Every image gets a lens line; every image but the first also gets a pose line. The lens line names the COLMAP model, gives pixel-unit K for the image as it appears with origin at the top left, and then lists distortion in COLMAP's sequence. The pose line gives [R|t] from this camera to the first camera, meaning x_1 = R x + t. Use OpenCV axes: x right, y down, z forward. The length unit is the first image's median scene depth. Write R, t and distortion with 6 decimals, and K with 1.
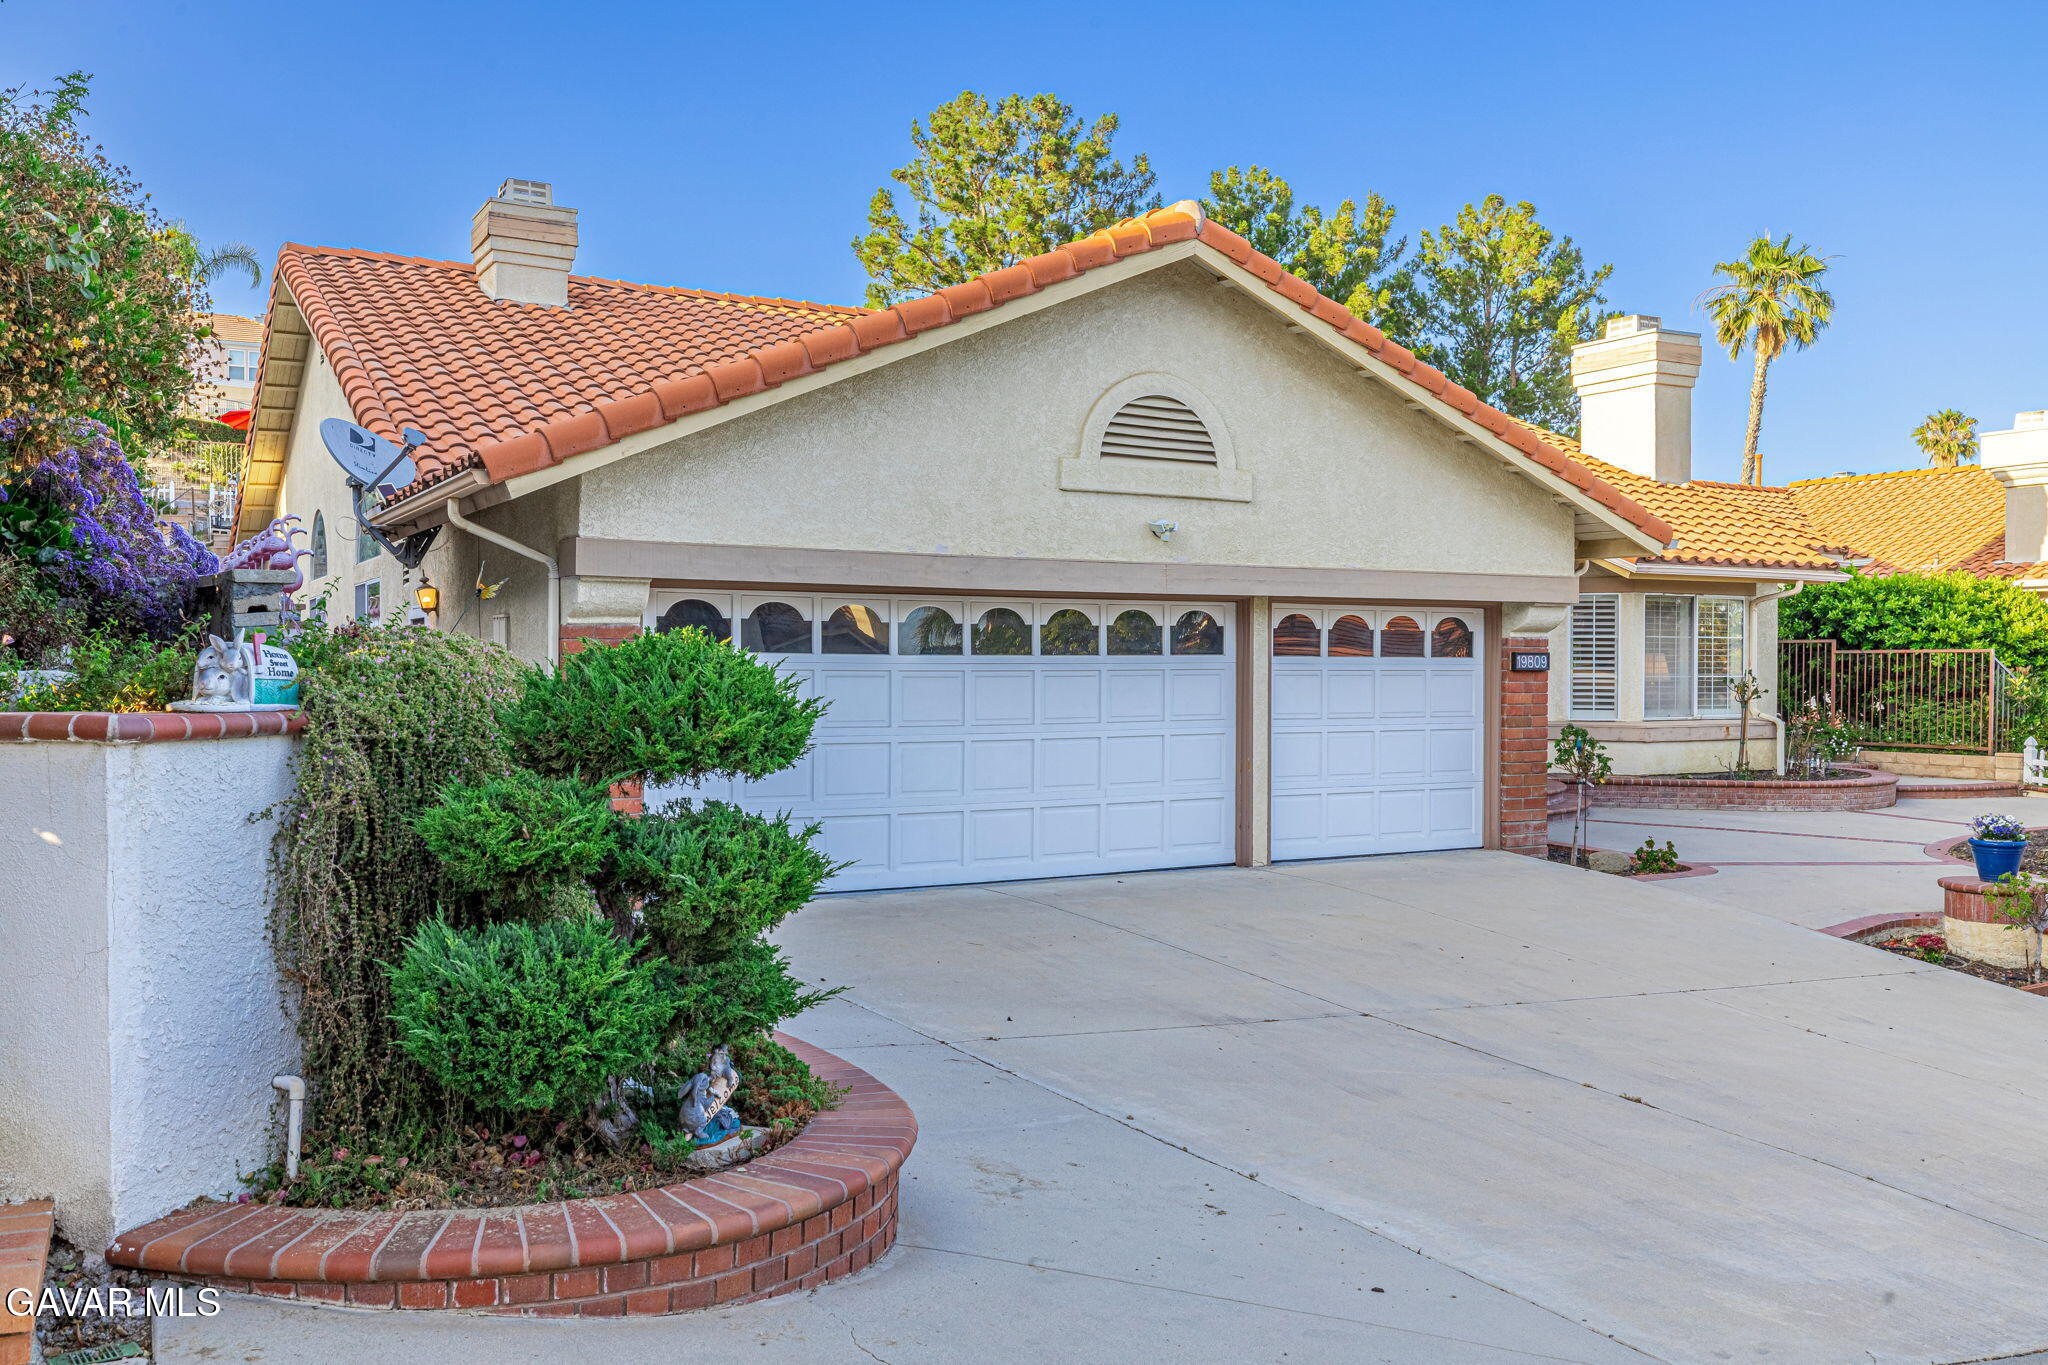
lens RADIAL K [[1697.7, 0, 1019.3], [0, 1697.7, 685.7], [0, 0, 1]] dist [-0.031456, -0.001869]
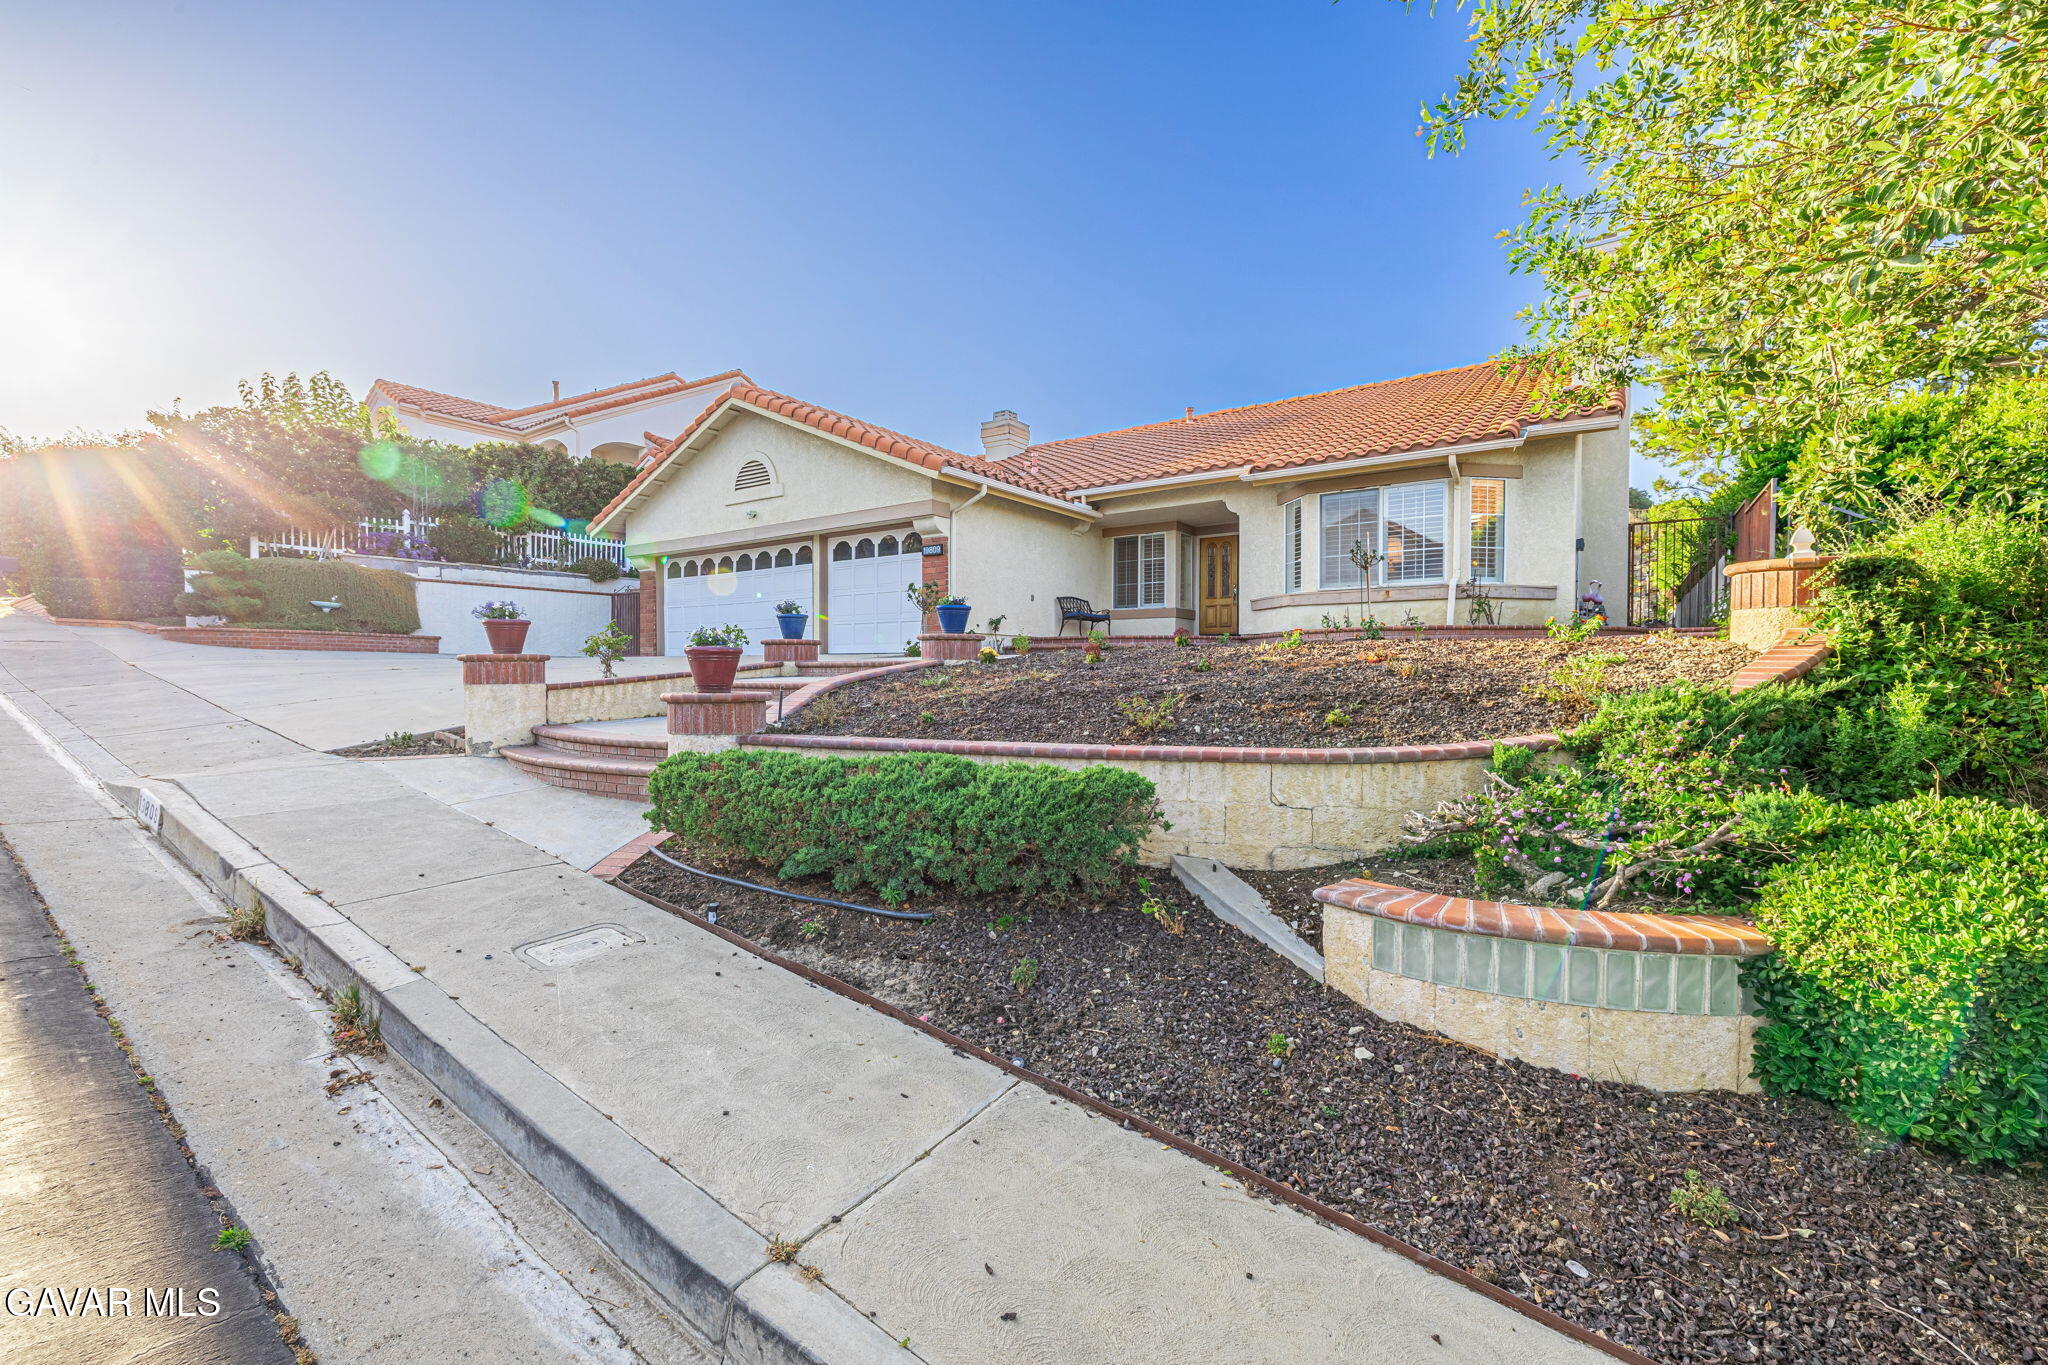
lens RADIAL K [[859.3, 0, 1017.7], [0, 859.3, 679.8], [0, 0, 1]] dist [-0.000145, -0.000428]
pose [[0.433340, 0.006990, -0.901204, 1.268741], [-0.011206, 0.999934, 0.002367, 0.132231], [0.901161, 0.009073, 0.433390, 0.727760]]
